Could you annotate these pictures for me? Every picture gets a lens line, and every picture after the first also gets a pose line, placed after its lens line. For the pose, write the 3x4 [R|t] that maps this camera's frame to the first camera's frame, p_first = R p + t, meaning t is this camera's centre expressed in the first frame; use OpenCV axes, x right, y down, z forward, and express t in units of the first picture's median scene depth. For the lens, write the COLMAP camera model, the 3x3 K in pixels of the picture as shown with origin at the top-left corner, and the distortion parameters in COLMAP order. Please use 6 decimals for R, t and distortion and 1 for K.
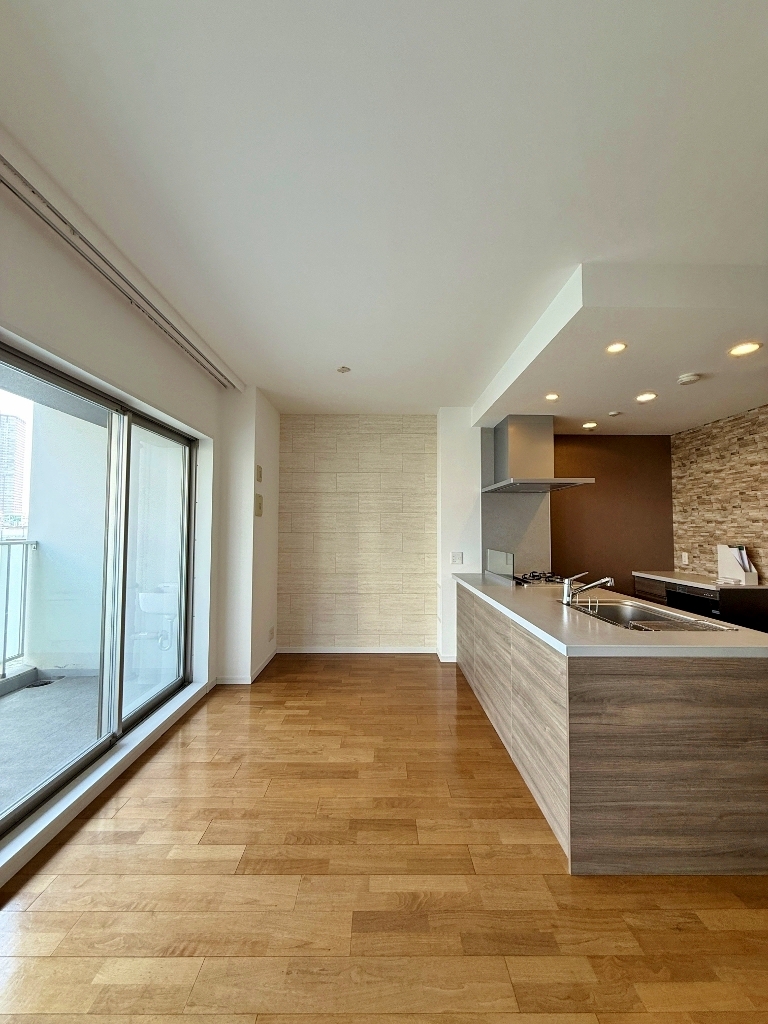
lens RADIAL K [[407.4, 0, 383.8], [0, 407.4, 509.6], [0, 0, 1]] dist [0.000002, 0.000126]
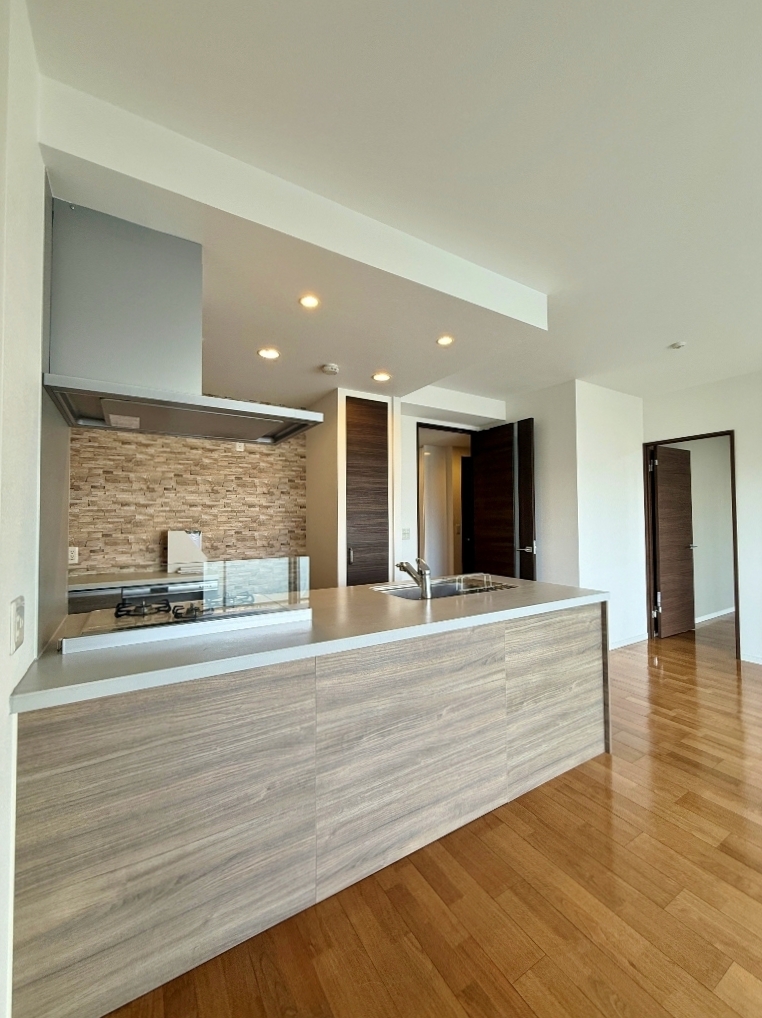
lens RADIAL K [[405.0, 0, 382.1], [0, 405.0, 507.2], [0, 0, 1]] dist [0.000002, 0.000126]
pose [[-0.509790, 0.022485, 0.860005, -0.162429], [-0.035140, 0.998280, -0.046930, 0.061314], [-0.859581, -0.054145, -0.508123, 1.086662]]
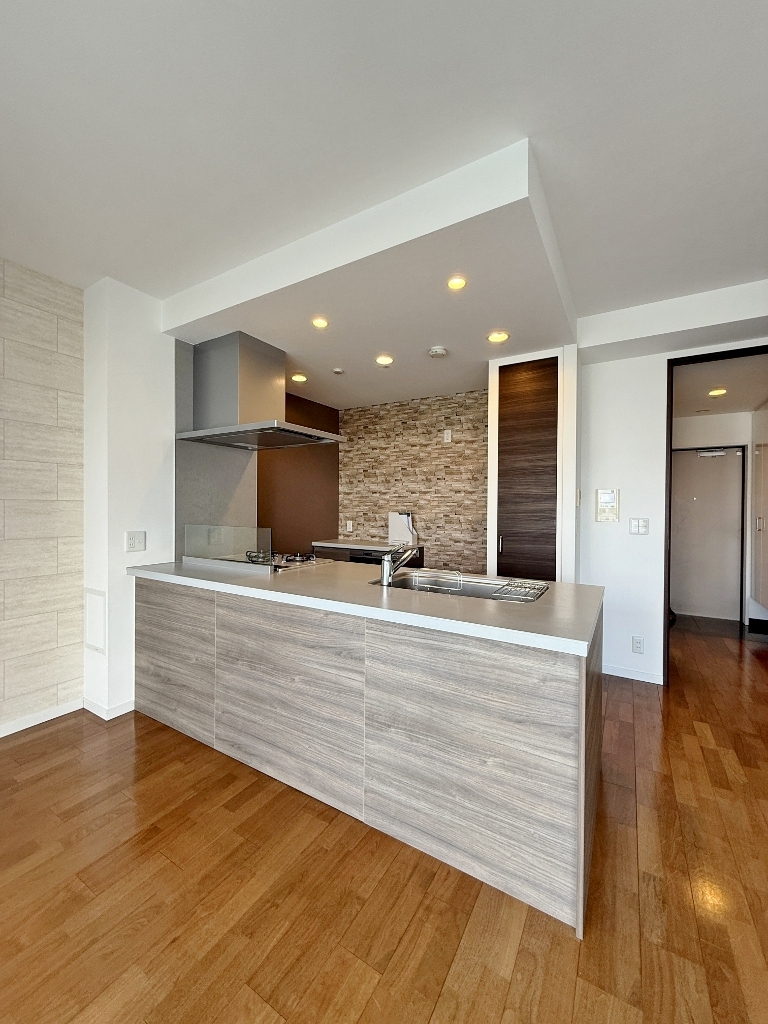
lens RADIAL K [[407.4, 0, 384.4], [0, 407.4, 508.7], [0, 0, 1]] dist [0.000002, 0.000126]
pose [[0.525605, -0.006029, 0.850708, -0.165870], [-0.043083, 0.998503, 0.033695, 0.038911], [-0.849637, -0.054361, 0.524558, 0.425579]]
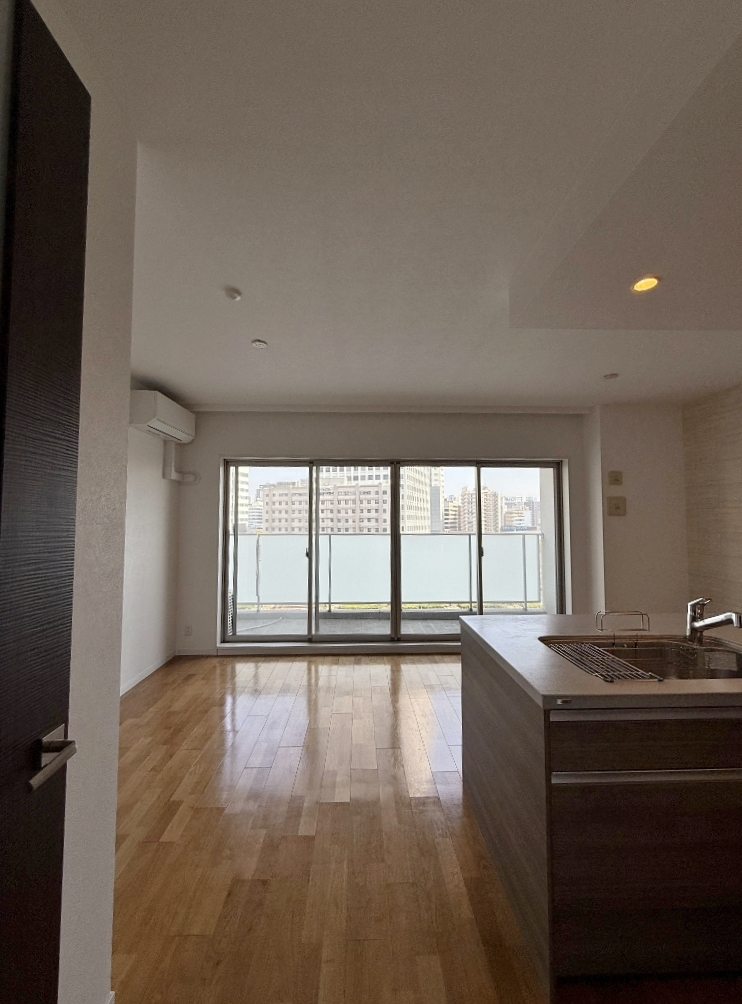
lens RADIAL K [[399.4, 0, 368.4], [0, 399.4, 500.0], [0, 0, 1]] dist [0.000002, 0.000126]
pose [[0.014499, -0.061456, -0.998004, 0.823100], [0.049066, 0.996951, -0.060679, 0.004983], [0.998690, -0.048088, 0.017470, 0.313516]]
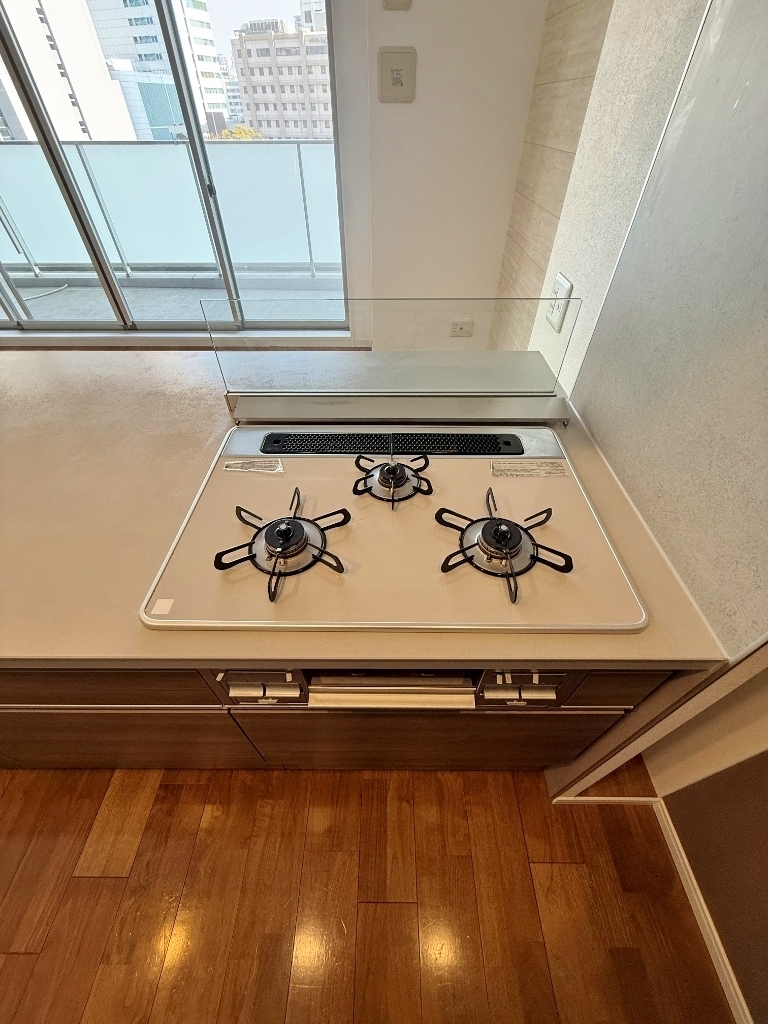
lens RADIAL K [[407.4, 0, 380.1], [0, 407.4, 506.1], [0, 0, 1]] dist [0.000002, 0.000126]
pose [[-0.012717, 0.692514, -0.721292, 0.552779], [0.048162, 0.720937, 0.691325, 0.028793], [0.998759, -0.025948, -0.042521, 1.033089]]
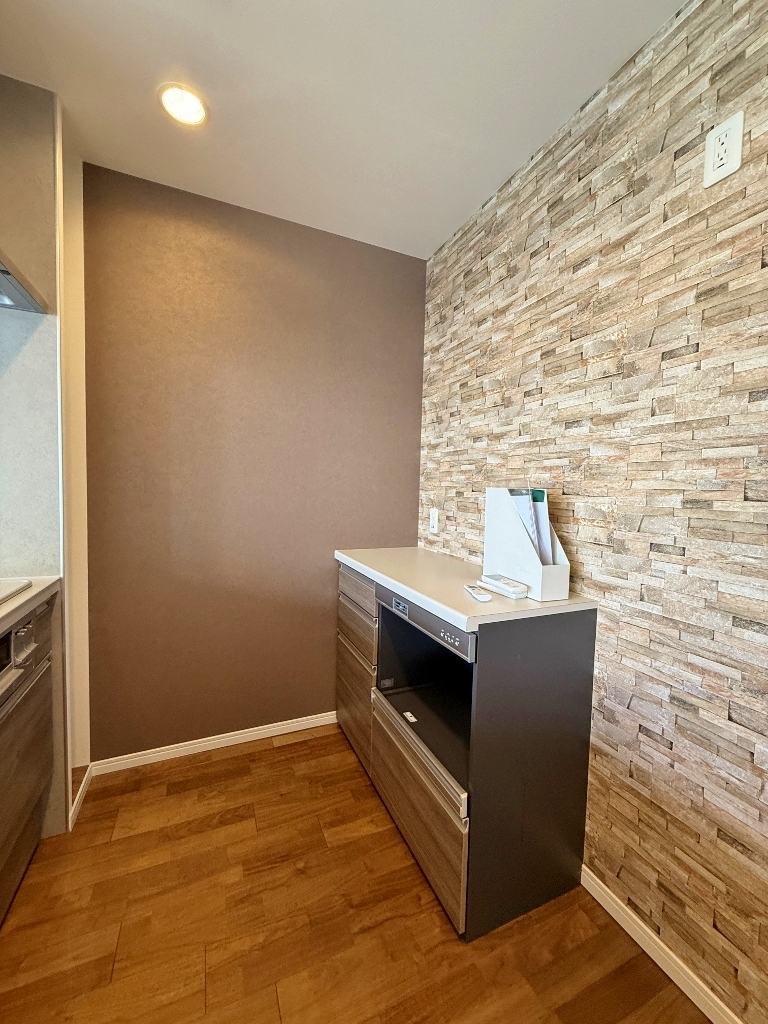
lens RADIAL K [[407.4, 0, 386.0], [0, 407.4, 510.0], [0, 0, 1]] dist [0.000002, 0.000126]
pose [[0.915576, -0.000667, 0.402145, 0.598855], [-0.041426, 0.994522, 0.095966, 0.076690], [-0.400006, -0.104523, 0.910533, 0.711409]]
